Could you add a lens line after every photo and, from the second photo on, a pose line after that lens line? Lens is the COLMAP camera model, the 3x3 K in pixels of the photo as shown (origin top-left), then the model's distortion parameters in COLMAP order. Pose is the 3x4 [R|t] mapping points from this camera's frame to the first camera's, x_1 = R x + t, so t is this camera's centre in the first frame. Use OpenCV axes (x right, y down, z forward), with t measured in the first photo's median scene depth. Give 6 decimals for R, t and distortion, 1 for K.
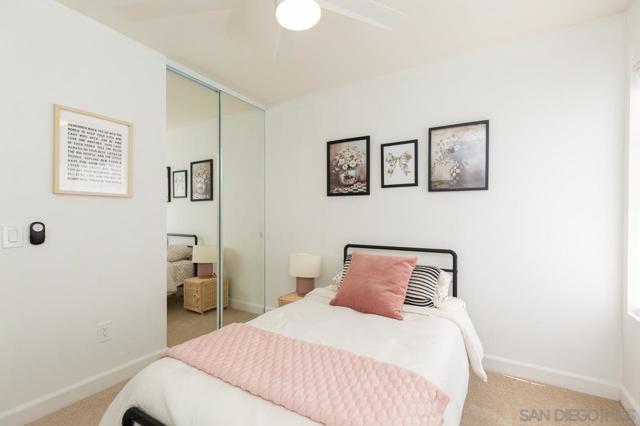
lens RADIAL K [[286.2, 0, 318.7], [0, 286.2, 215.2], [0, 0, 1]] dist [-0.000538, 0.000107]
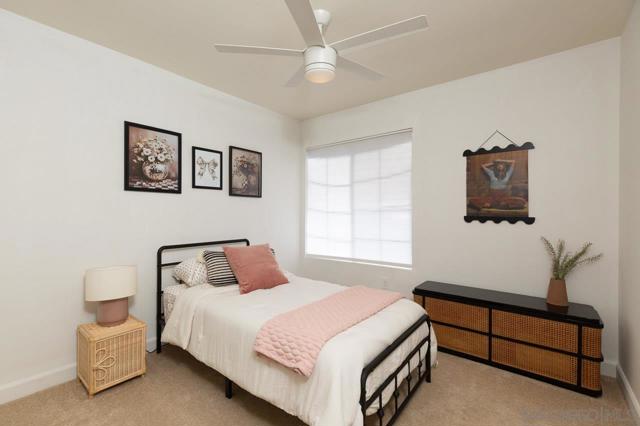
lens RADIAL K [[286.2, 0, 317.9], [0, 286.2, 211.7], [0, 0, 1]] dist [-0.000538, 0.000107]
pose [[0.097597, -0.003450, 0.995220, -0.757321], [-0.005860, 0.999975, 0.004041, -0.014758], [-0.995209, -0.006226, 0.097575, 0.429124]]
